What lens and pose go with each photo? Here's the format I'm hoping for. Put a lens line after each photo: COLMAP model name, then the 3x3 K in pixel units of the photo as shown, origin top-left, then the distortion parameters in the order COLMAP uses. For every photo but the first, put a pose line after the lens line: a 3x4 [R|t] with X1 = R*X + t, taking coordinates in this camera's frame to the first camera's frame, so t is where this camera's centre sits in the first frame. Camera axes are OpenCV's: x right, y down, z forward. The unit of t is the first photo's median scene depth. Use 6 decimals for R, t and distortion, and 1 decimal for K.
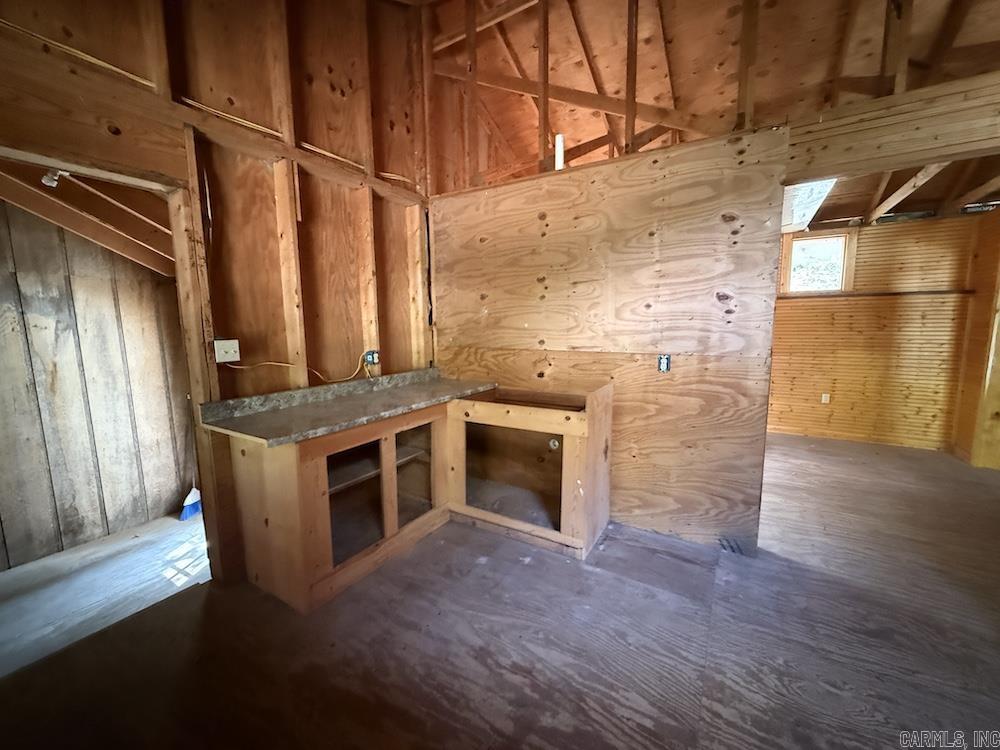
lens RADIAL K [[402.0, 0, 497.7], [0, 402.0, 375.2], [0, 0, 1]] dist [0.000027, 0.000003]
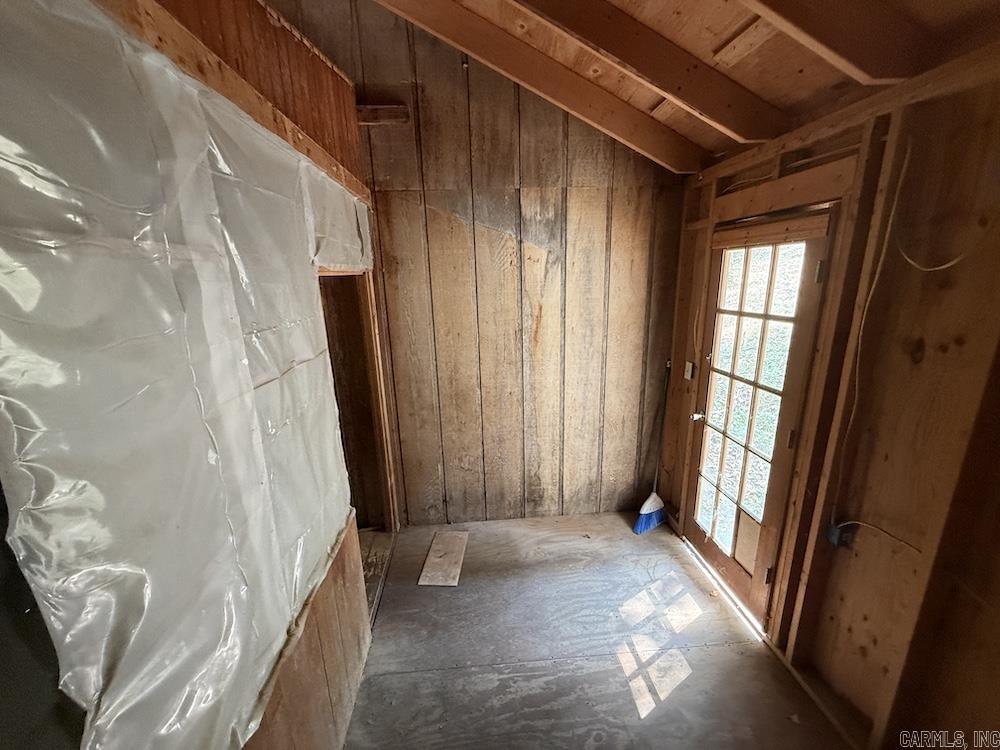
lens RADIAL K [[402.0, 0, 497.7], [0, 402.0, 375.2], [0, 0, 1]] dist [0.000027, 0.000003]
pose [[0.584464, 0.205894, -0.784863, -0.471398], [-0.087079, 0.977601, 0.191609, -0.039356], [0.806733, -0.043643, 0.589302, 0.430938]]
